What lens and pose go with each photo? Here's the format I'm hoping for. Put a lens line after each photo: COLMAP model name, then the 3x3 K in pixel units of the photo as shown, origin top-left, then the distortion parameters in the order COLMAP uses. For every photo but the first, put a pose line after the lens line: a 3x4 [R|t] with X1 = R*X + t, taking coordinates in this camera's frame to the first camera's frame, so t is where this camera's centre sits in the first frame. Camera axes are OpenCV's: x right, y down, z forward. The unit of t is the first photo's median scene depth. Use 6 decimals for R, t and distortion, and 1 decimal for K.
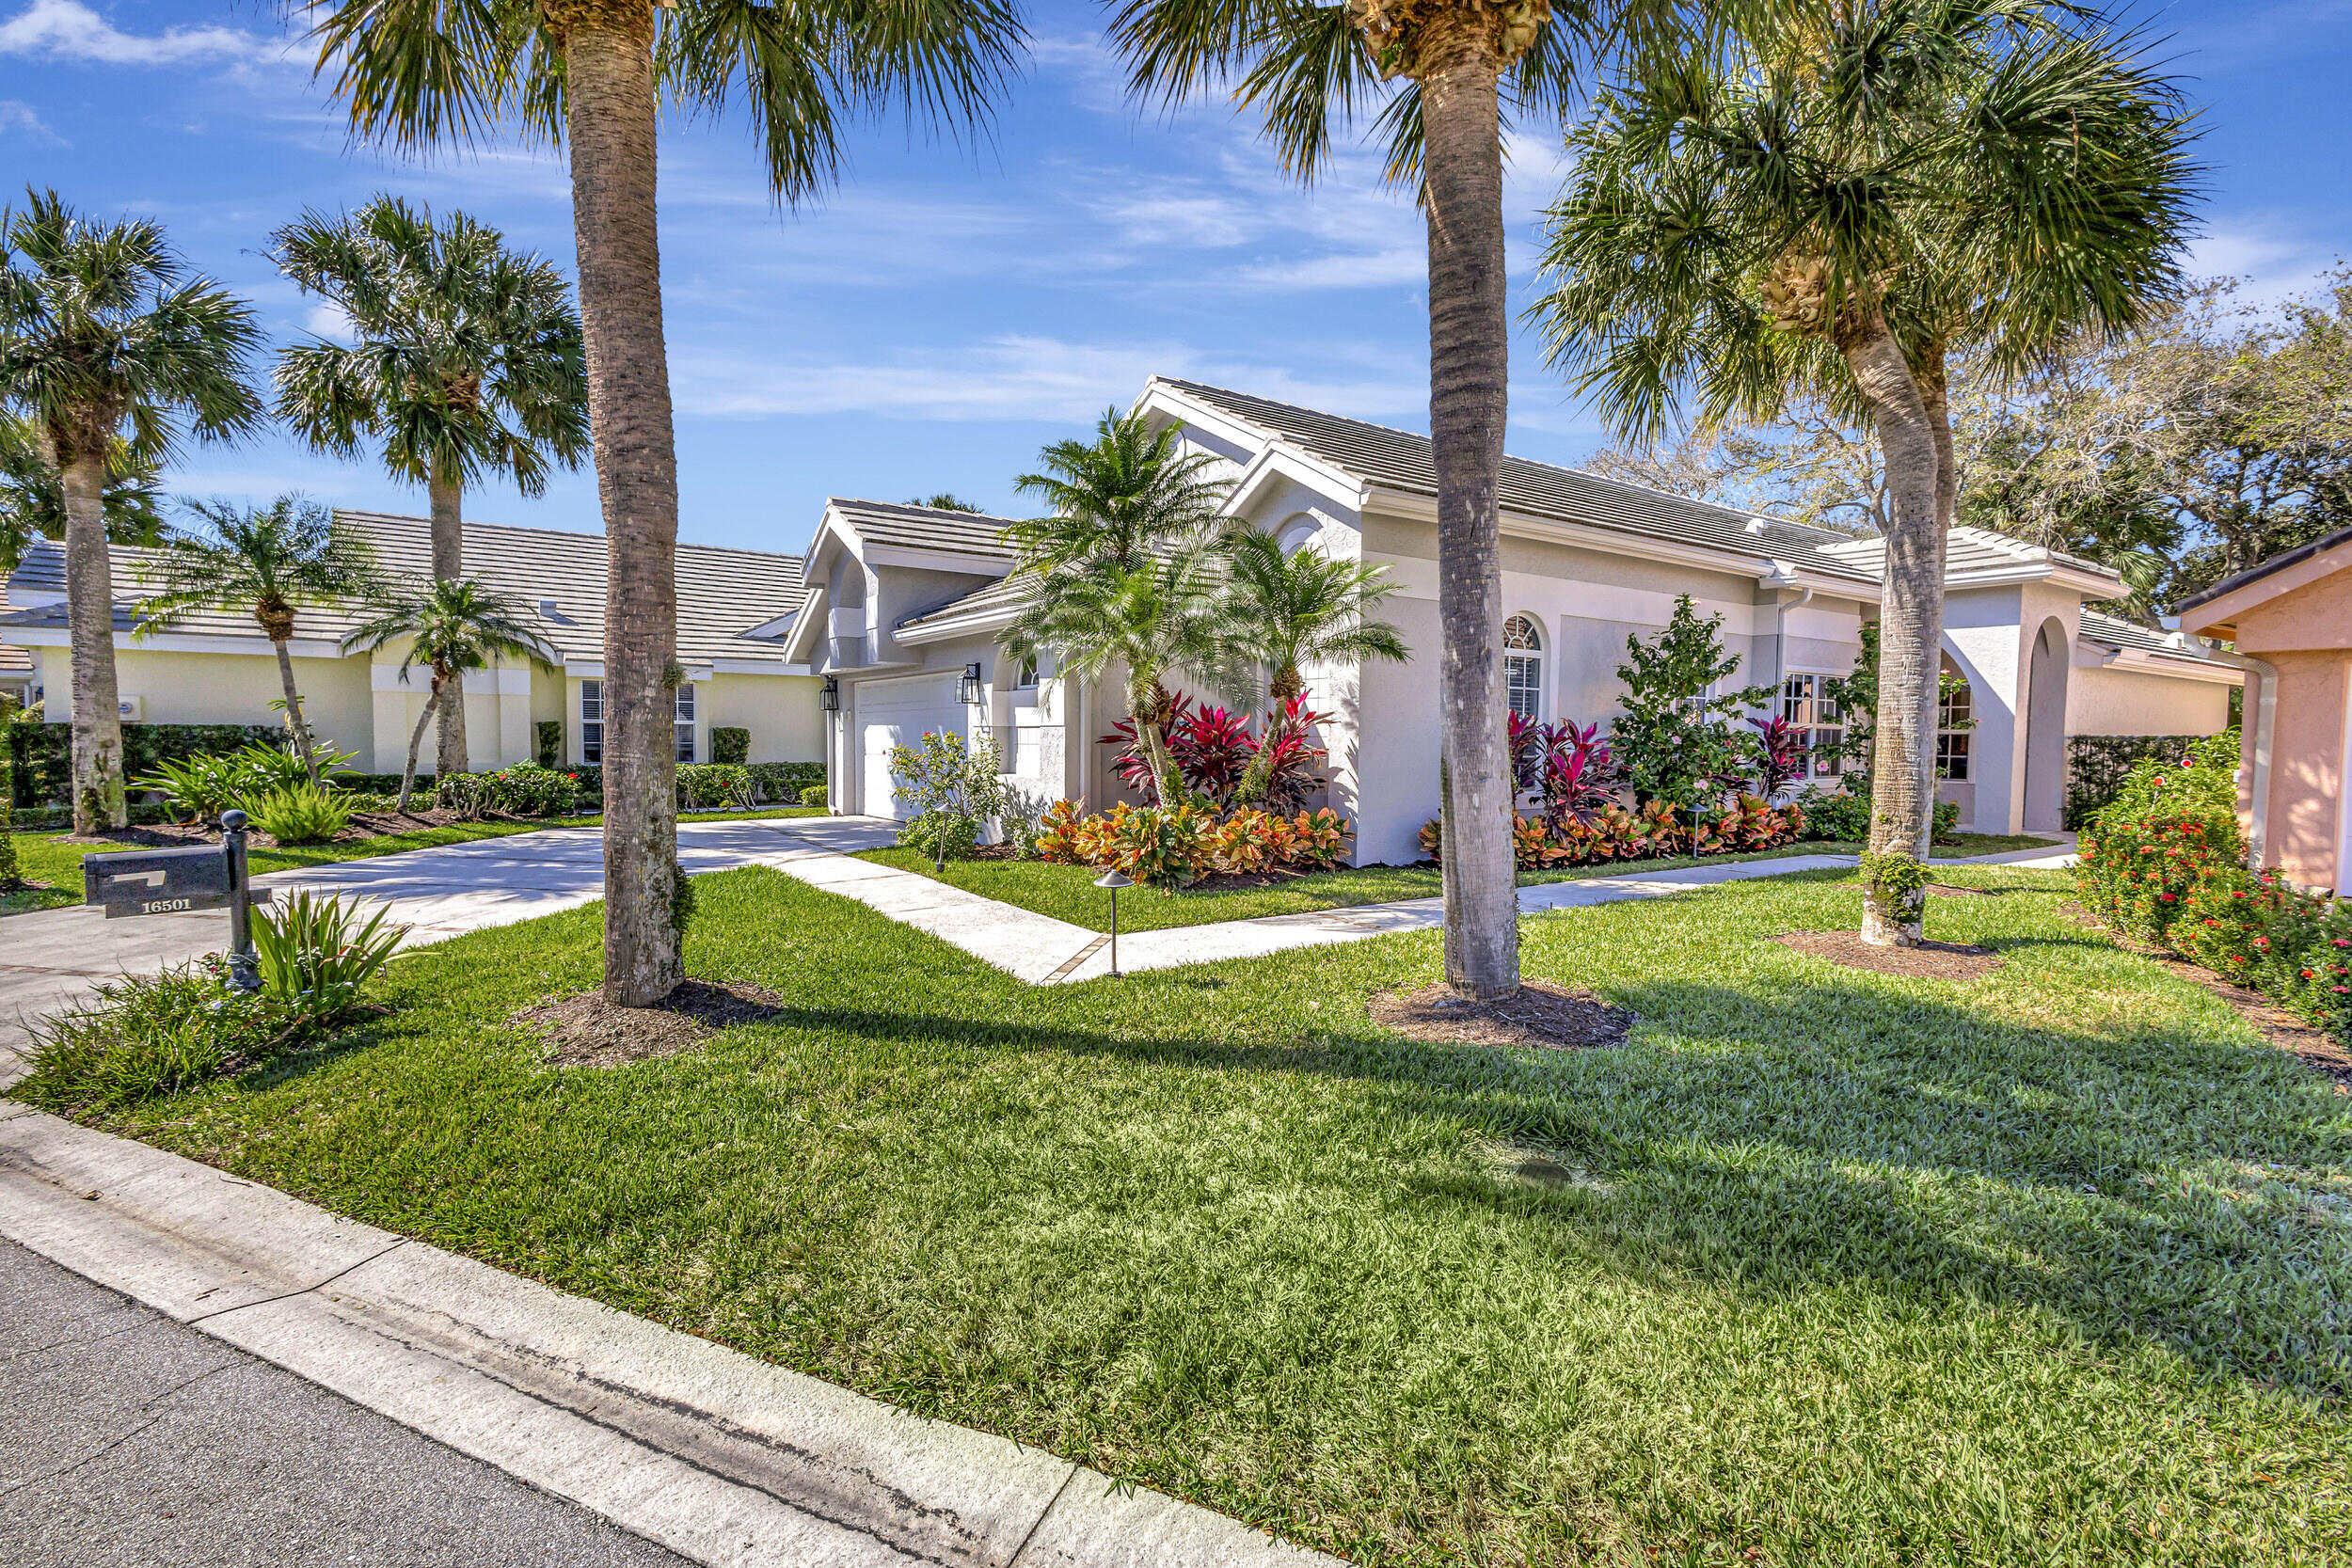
lens RADIAL K [[1083.0, 0, 1178.0], [0, 1083.0, 766.0], [0, 0, 1]] dist [0.003262, 0.000391]
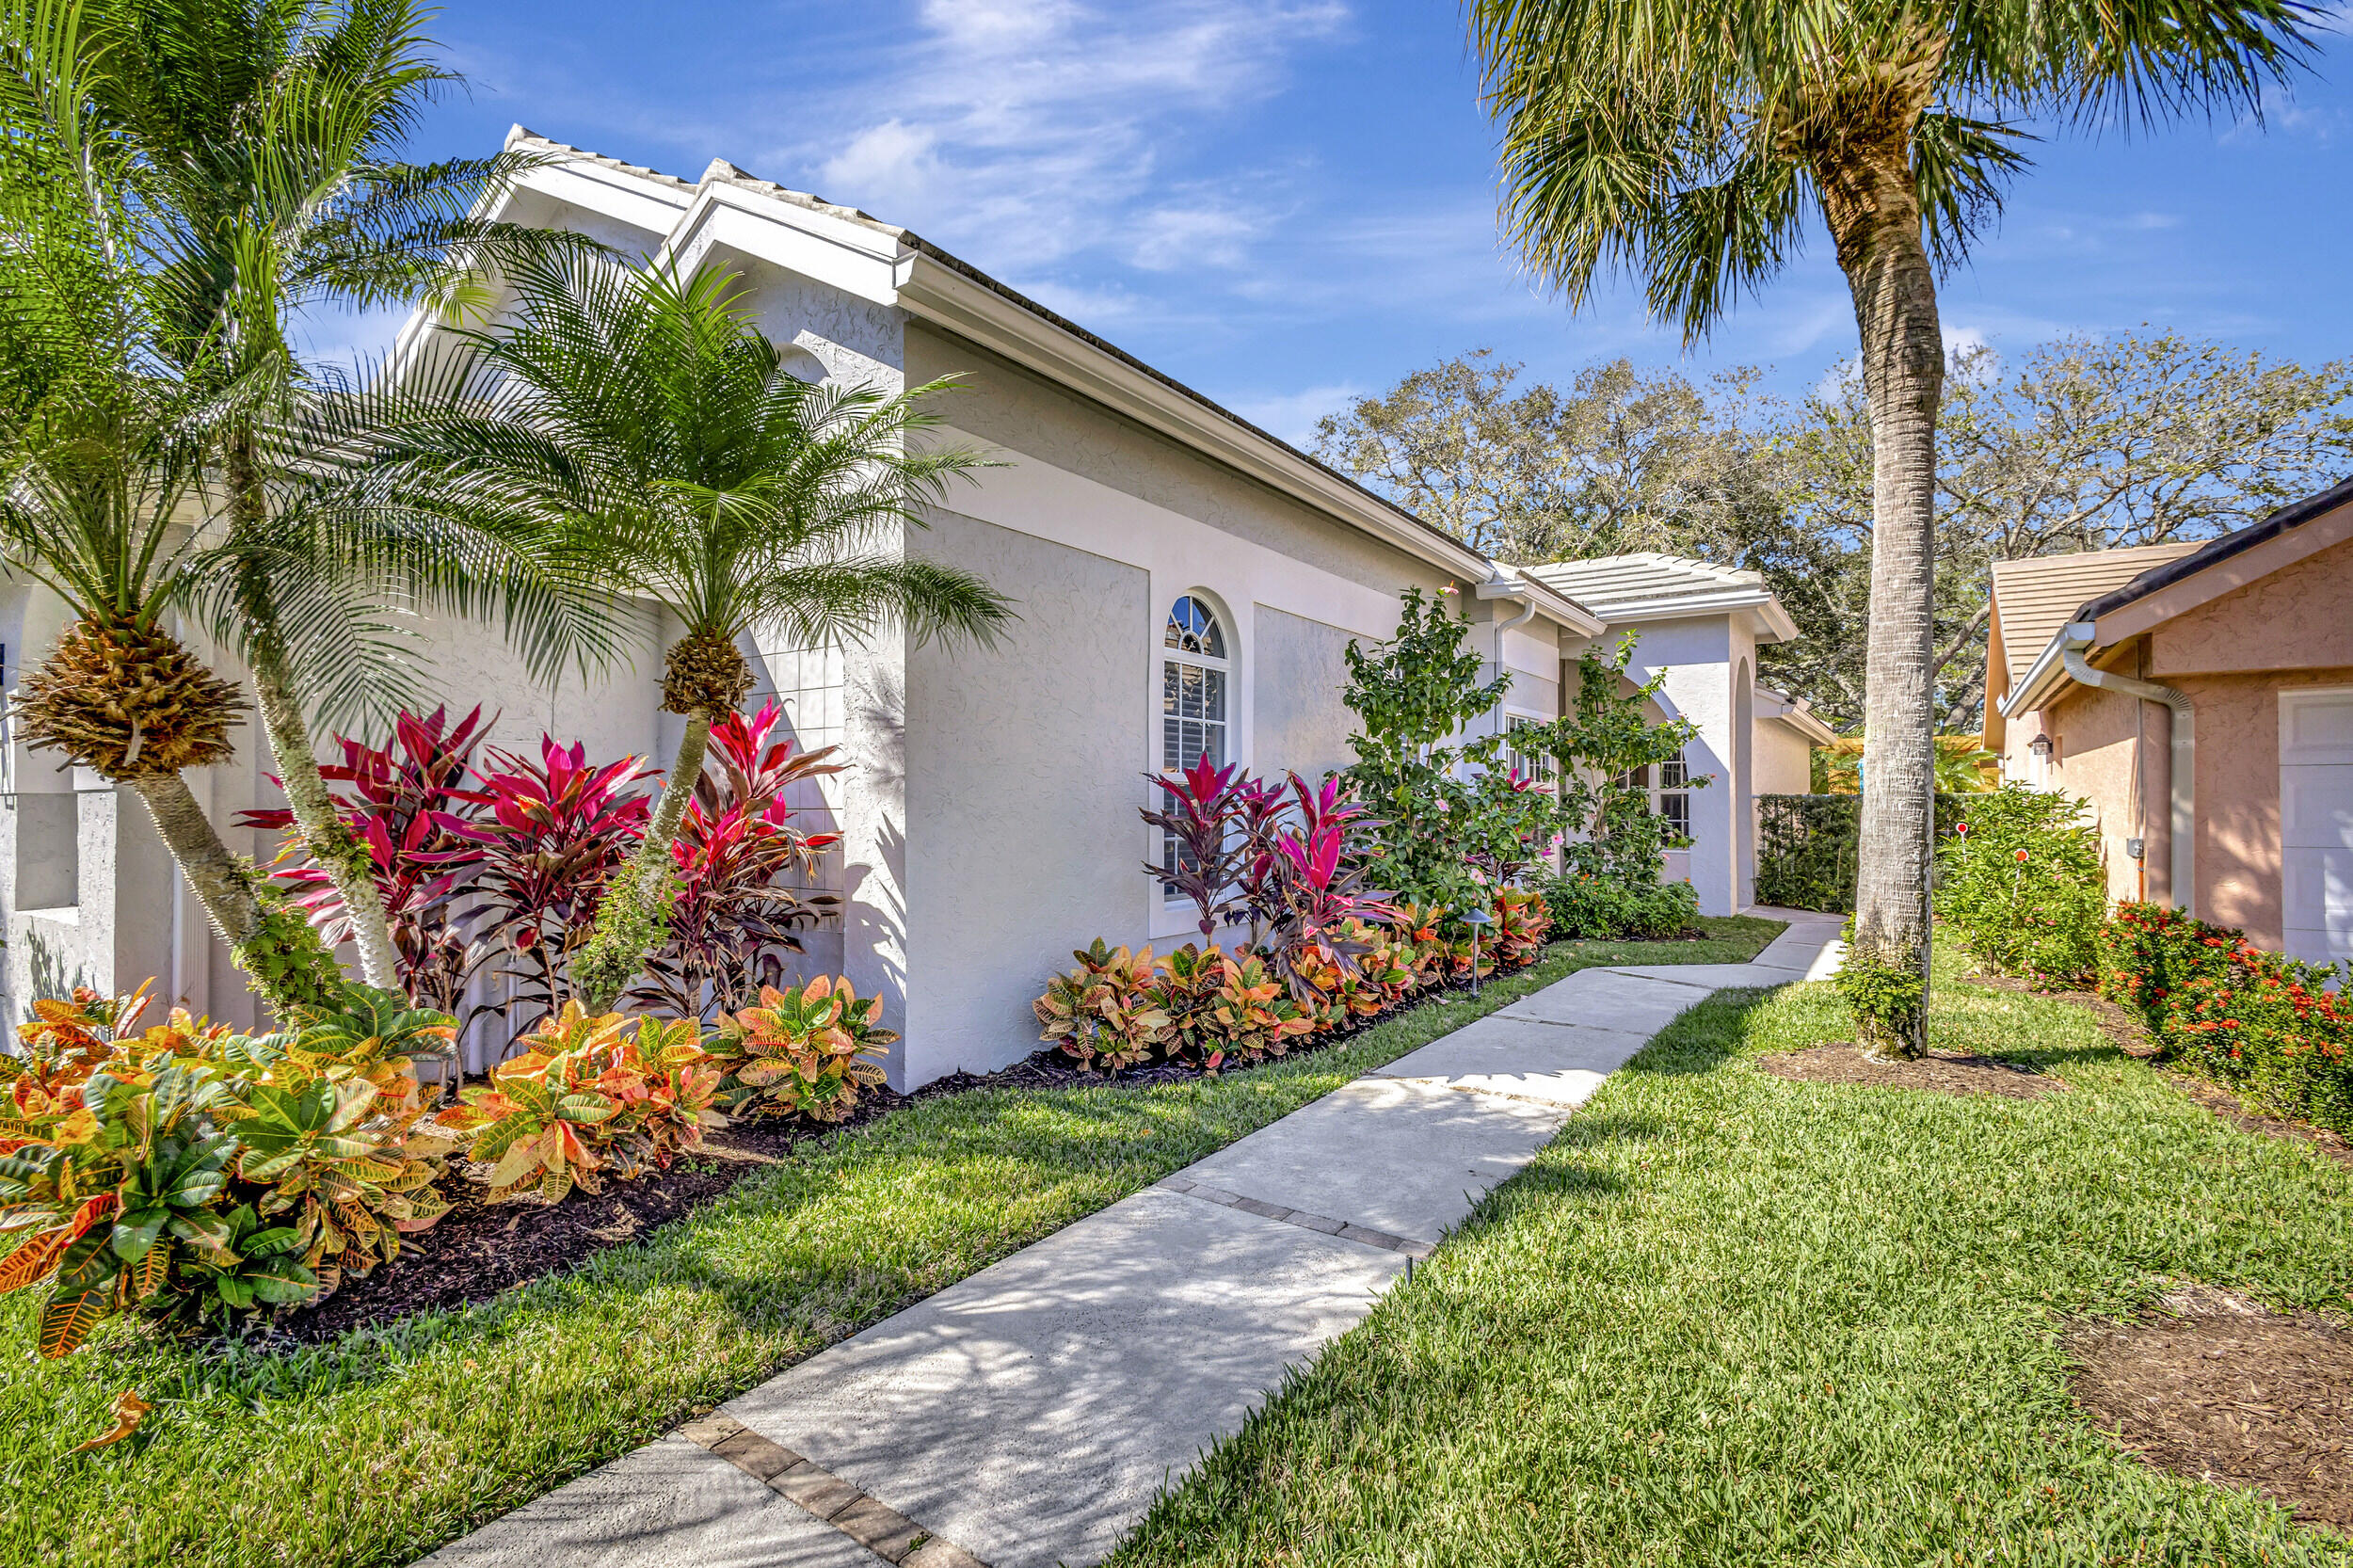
lens RADIAL K [[1103.2, 0, 1166.8], [0, 1103.2, 831.3], [0, 0, 1]] dist [0.003710, -0.000143]
pose [[0.938248, -0.019492, 0.345415, 0.097221], [0.020204, 0.999795, 0.001540, -0.013392], [-0.345374, 0.005534, 0.938449, 0.463570]]
